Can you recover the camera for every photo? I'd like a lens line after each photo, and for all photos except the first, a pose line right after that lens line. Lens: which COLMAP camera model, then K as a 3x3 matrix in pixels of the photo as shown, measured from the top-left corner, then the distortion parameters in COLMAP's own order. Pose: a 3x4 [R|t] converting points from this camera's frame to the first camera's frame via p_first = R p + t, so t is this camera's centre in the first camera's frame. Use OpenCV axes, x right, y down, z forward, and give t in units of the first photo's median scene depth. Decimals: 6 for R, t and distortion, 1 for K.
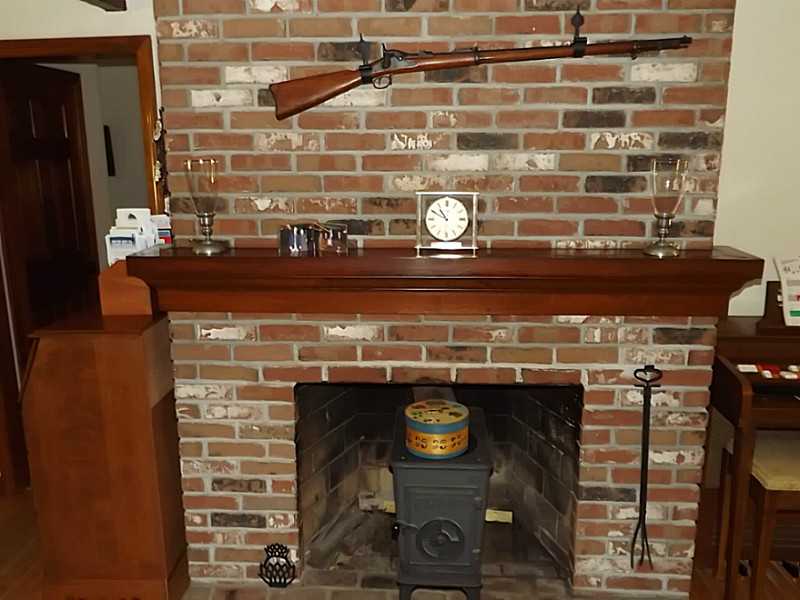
lens RADIAL K [[667.6, 0, 400.0], [0, 667.6, 300.0], [0, 0, 1]] dist [0.008207, -0.003482]
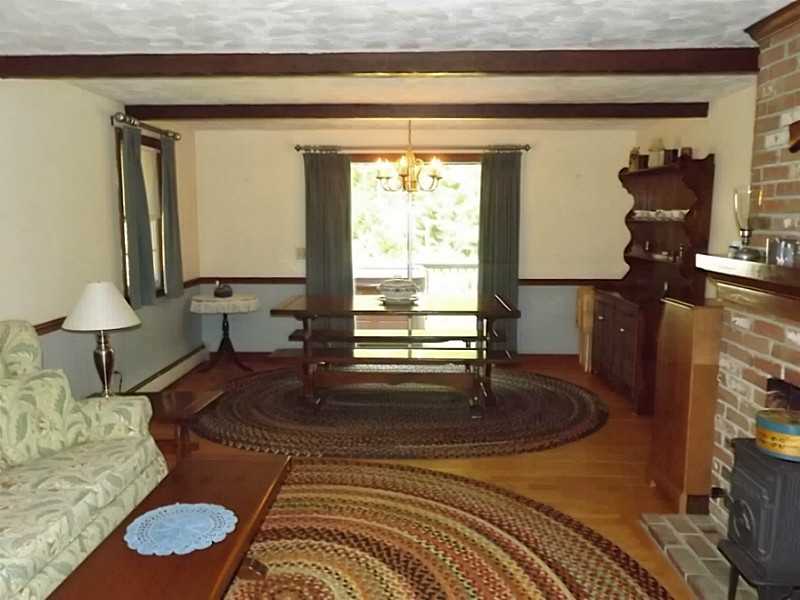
lens RADIAL K [[667.6, 0, 400.0], [0, 667.6, 300.0], [0, 0, 1]] dist [0.008207, -0.003482]
pose [[0.024222, 0.131599, -0.991007, 0.996397], [-0.223865, 0.966838, 0.122918, -0.002105], [0.974319, 0.218875, 0.052879, 0.295119]]
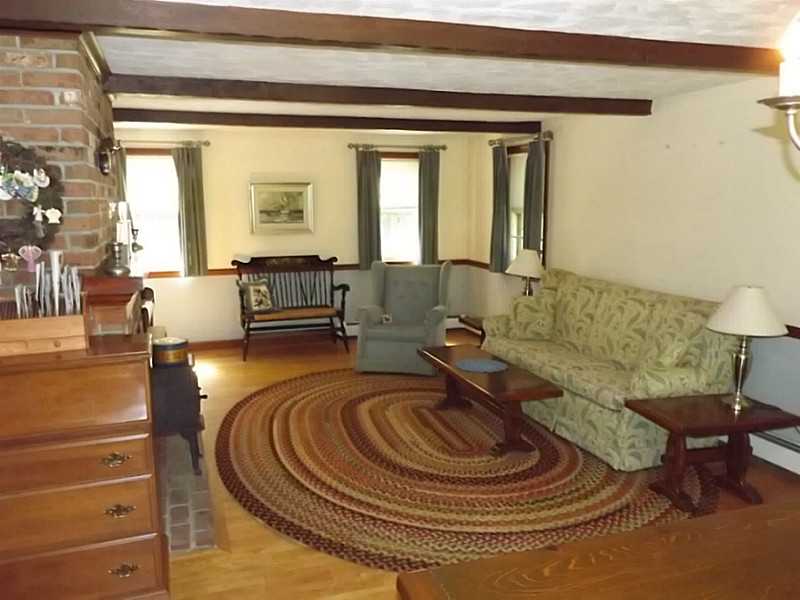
lens RADIAL K [[667.6, 0, 400.0], [0, 667.6, 300.0], [0, 0, 1]] dist [0.008207, -0.003482]
pose [[-0.369224, -0.139860, 0.918756, -1.705258], [0.215920, 0.948648, 0.231183, -0.206257], [-0.903909, 0.283736, -0.320065, 0.931940]]
